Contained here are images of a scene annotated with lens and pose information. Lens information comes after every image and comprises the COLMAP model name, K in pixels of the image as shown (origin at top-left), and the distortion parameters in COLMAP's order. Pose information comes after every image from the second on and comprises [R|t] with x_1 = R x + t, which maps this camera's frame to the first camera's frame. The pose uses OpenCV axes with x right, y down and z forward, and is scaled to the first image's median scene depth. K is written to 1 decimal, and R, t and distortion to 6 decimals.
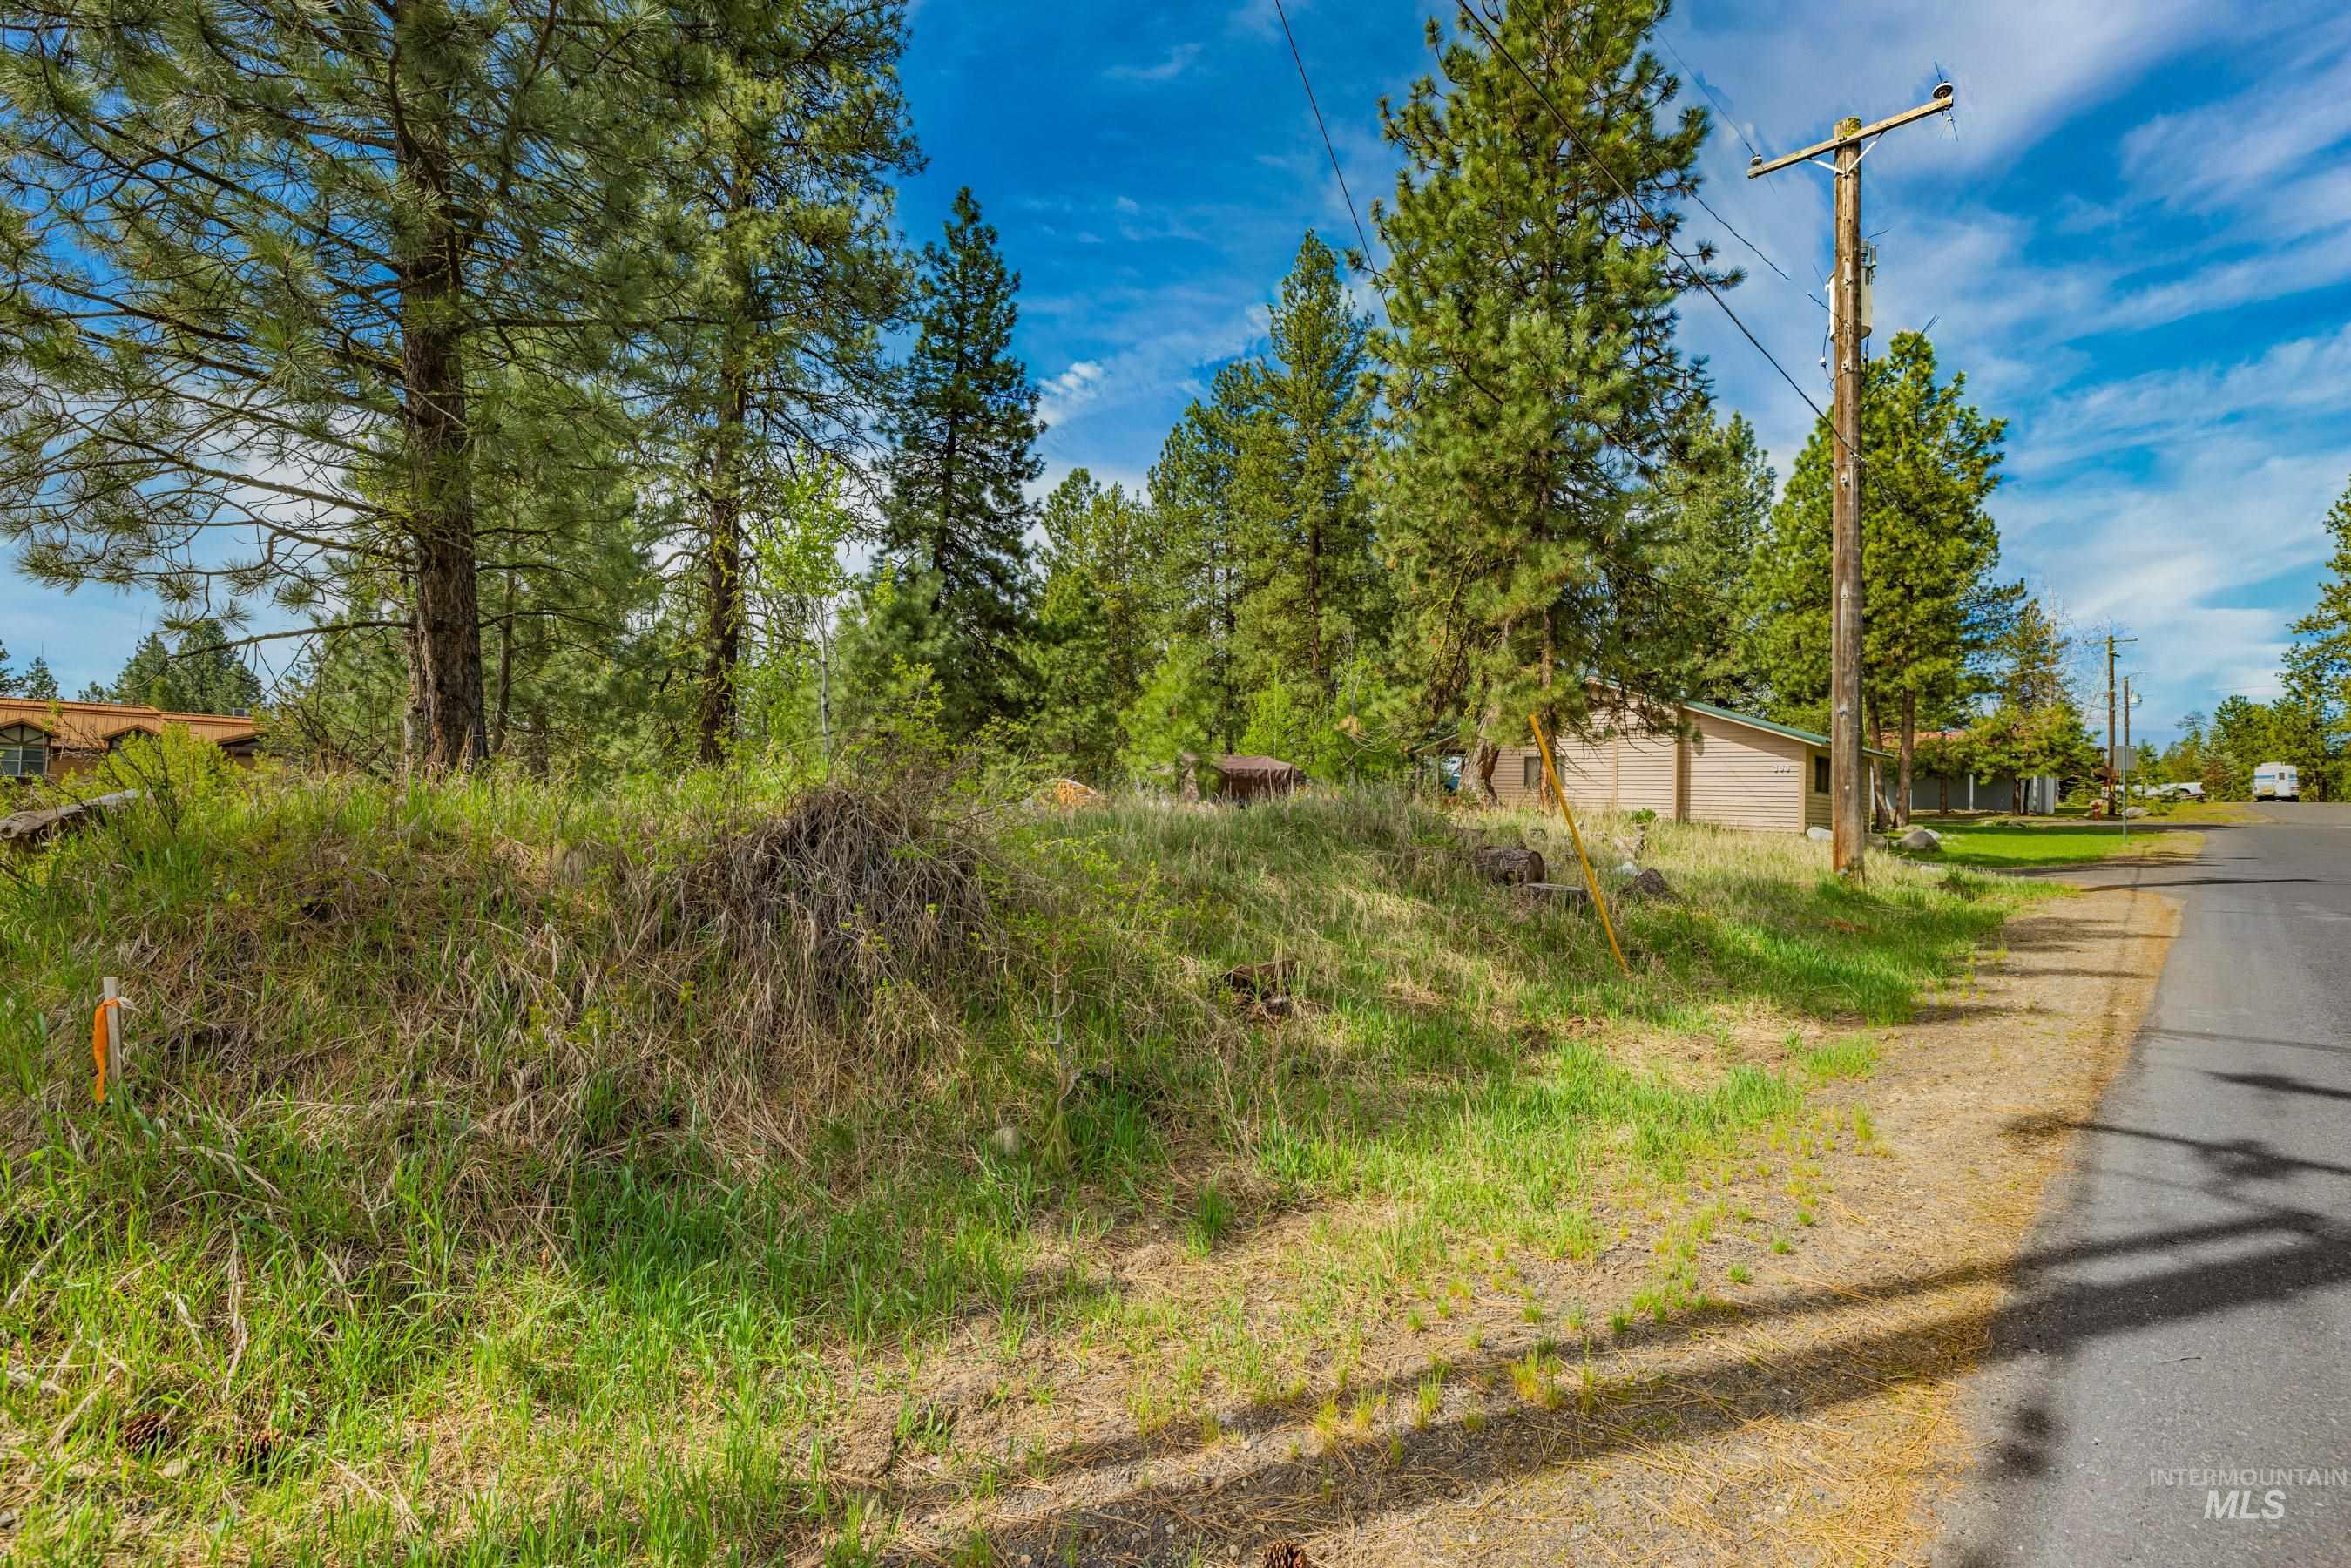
lens RADIAL K [[1060.5, 0, 1171.7], [0, 1060.5, 774.4], [0, 0, 1]] dist [-0.000401, 0.000011]
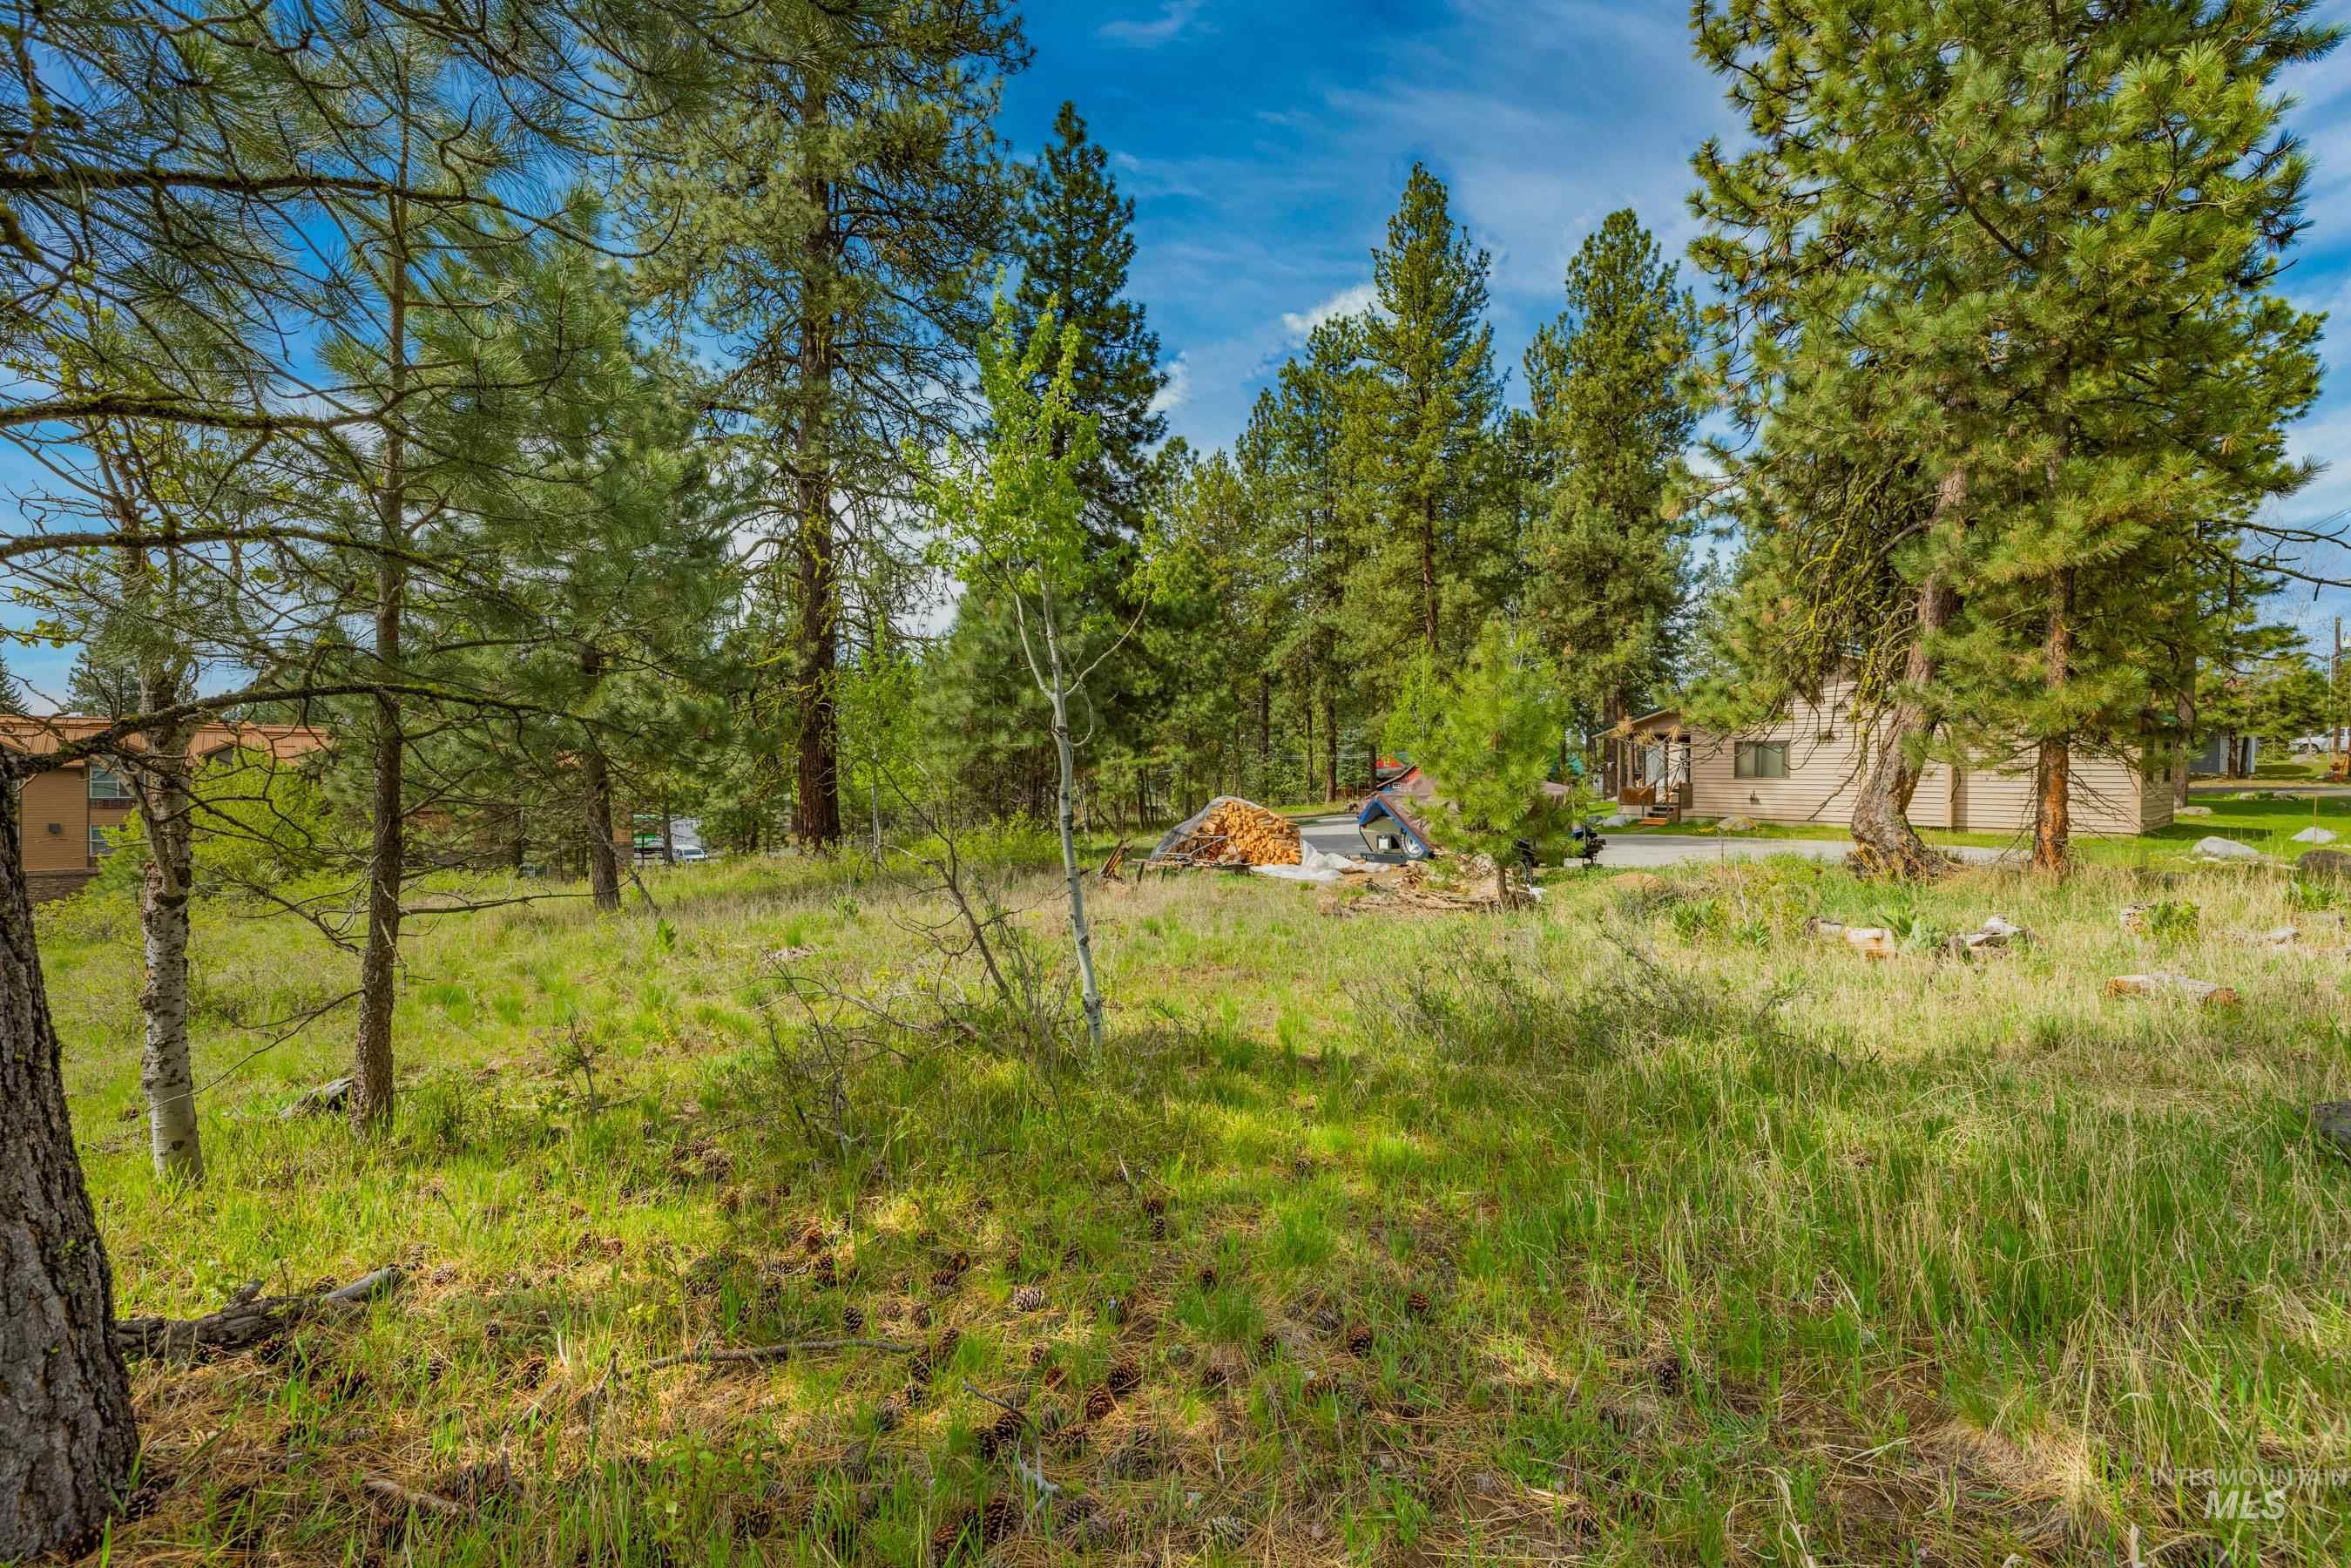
lens RADIAL K [[997.4, 0, 1169.5], [0, 997.4, 775.2], [0, 0, 1]] dist [0.011570, 0.000000]
pose [[0.997886, -0.025601, -0.059741, -0.078225], [0.027688, 0.999026, 0.034368, -0.031309], [0.058803, -0.035950, 0.997622, 0.171971]]
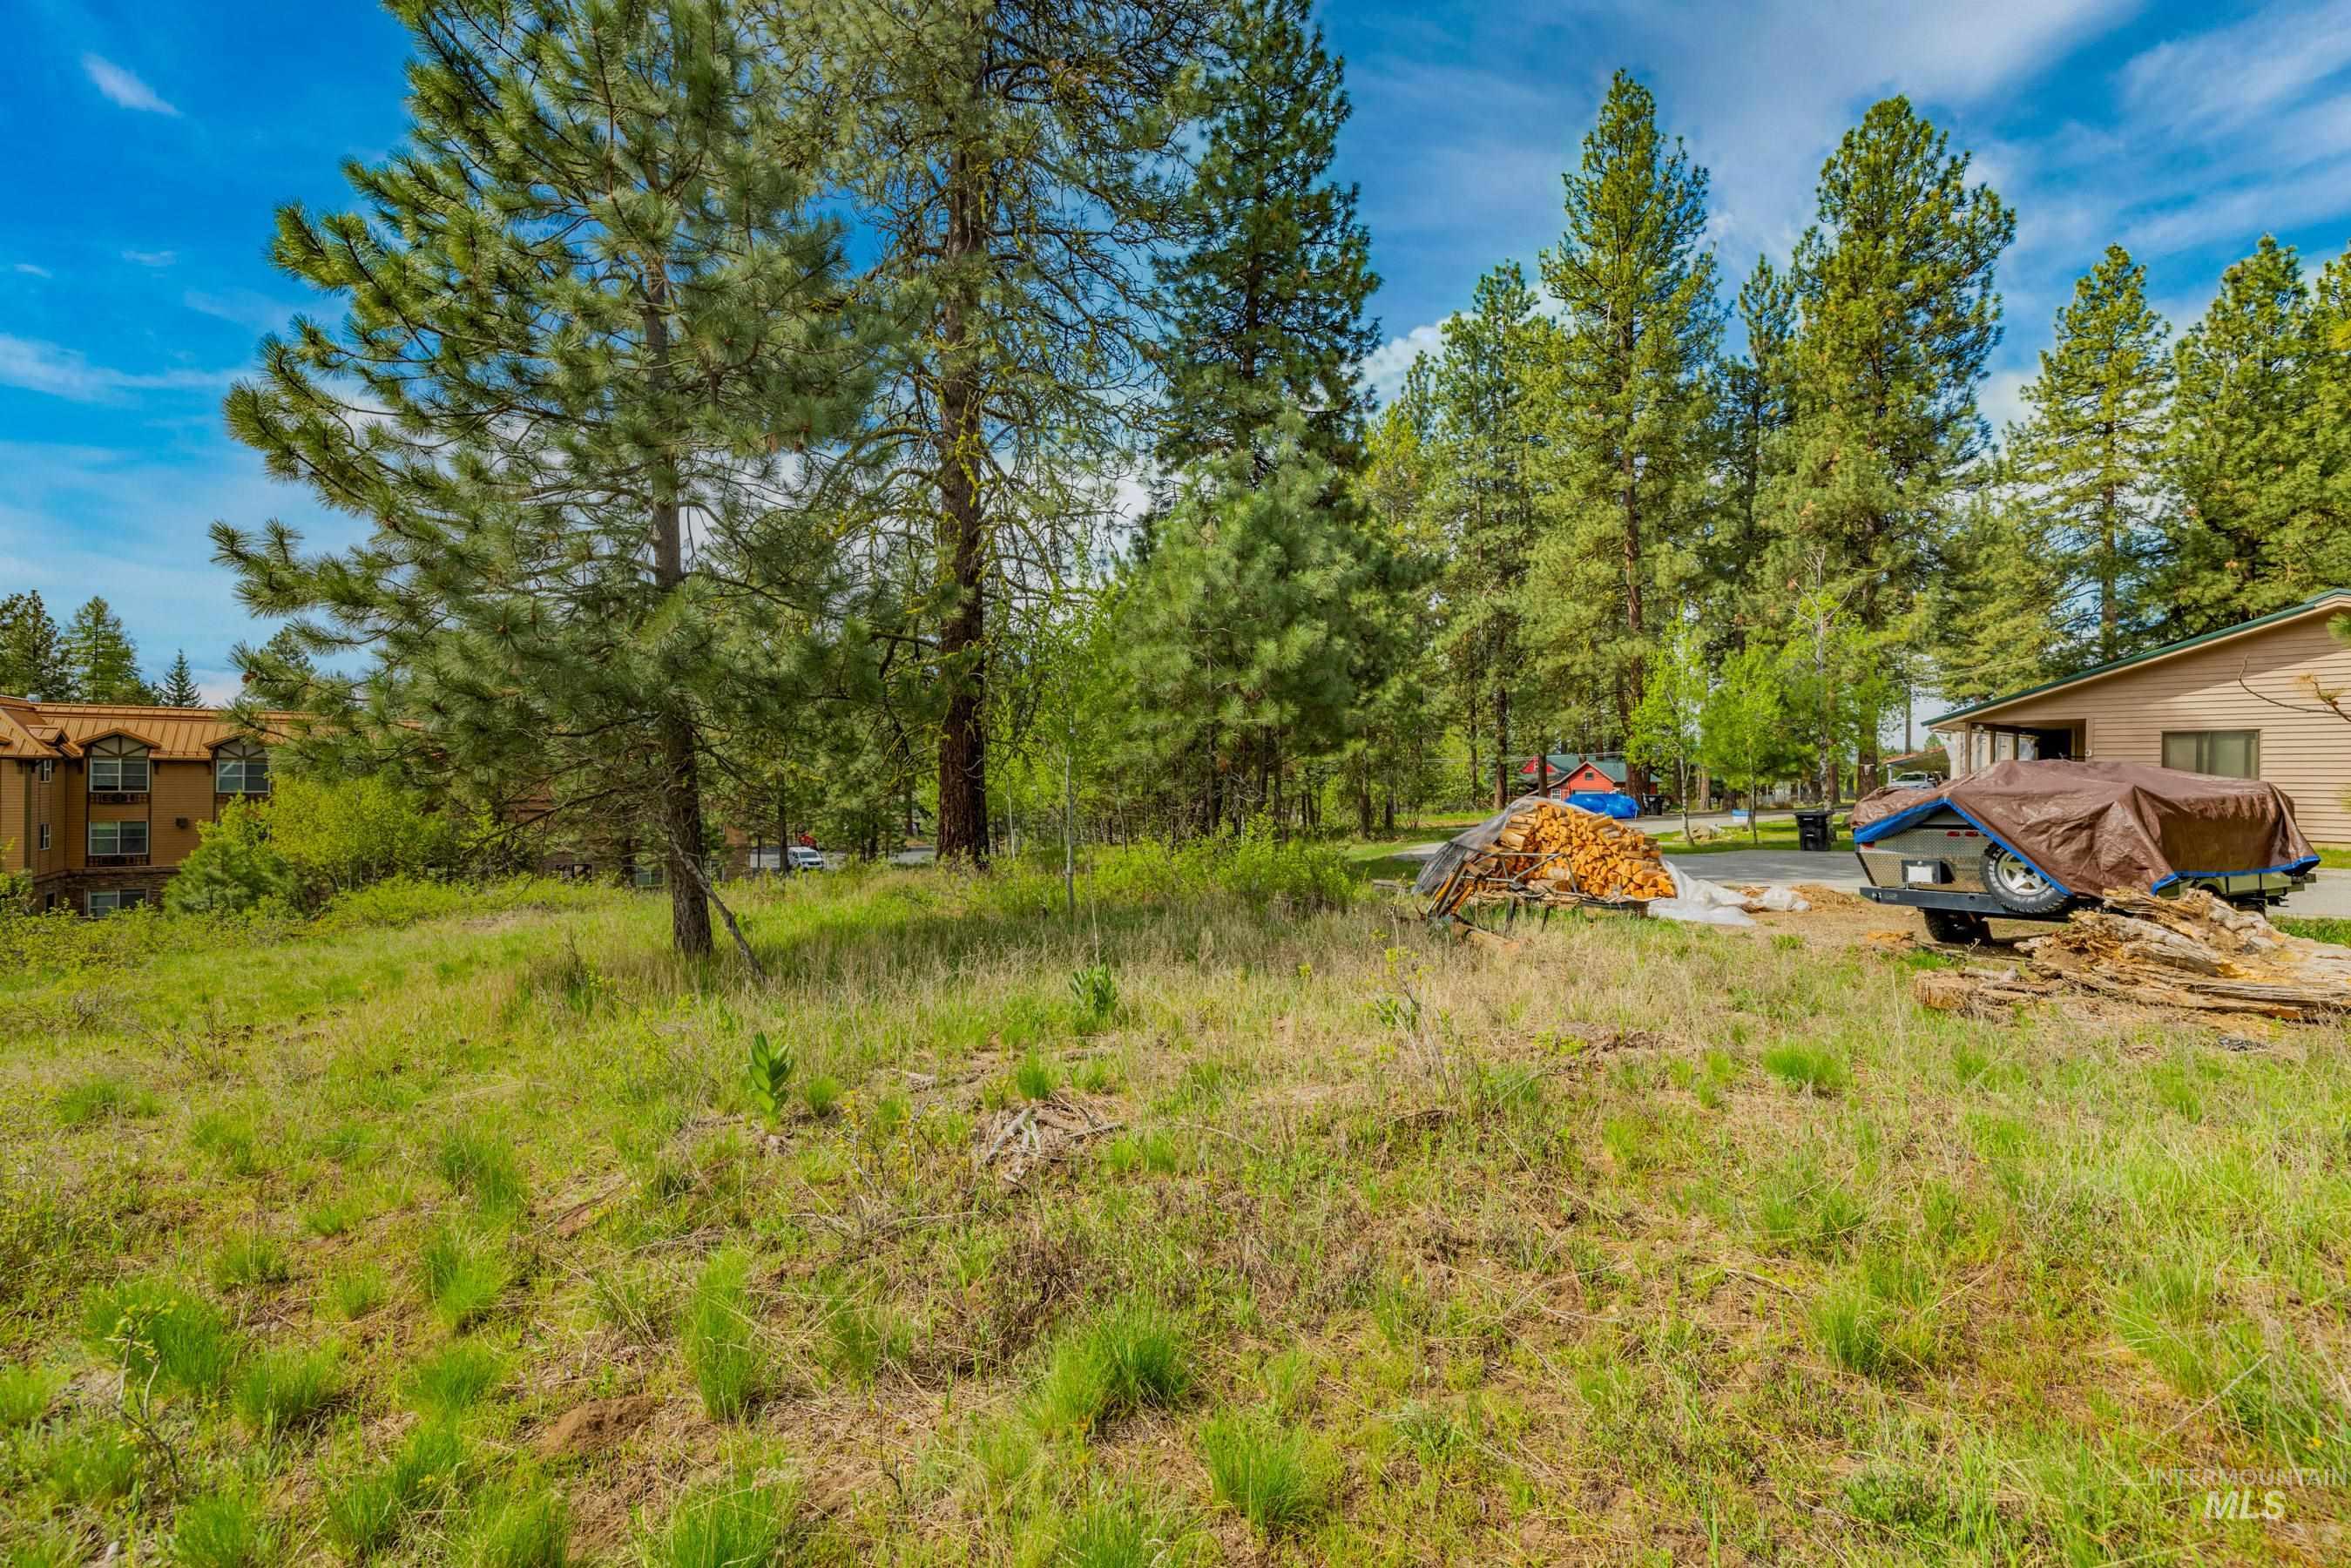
lens RADIAL K [[997.4, 0, 1167.6], [0, 997.4, 775.2], [0, 0, 1]] dist [0.011570, 0.000000]
pose [[0.987386, -0.019768, -0.157092, -0.166168], [0.023986, 0.999400, 0.025002, -0.020815], [0.156504, -0.028454, 0.987267, 0.324096]]
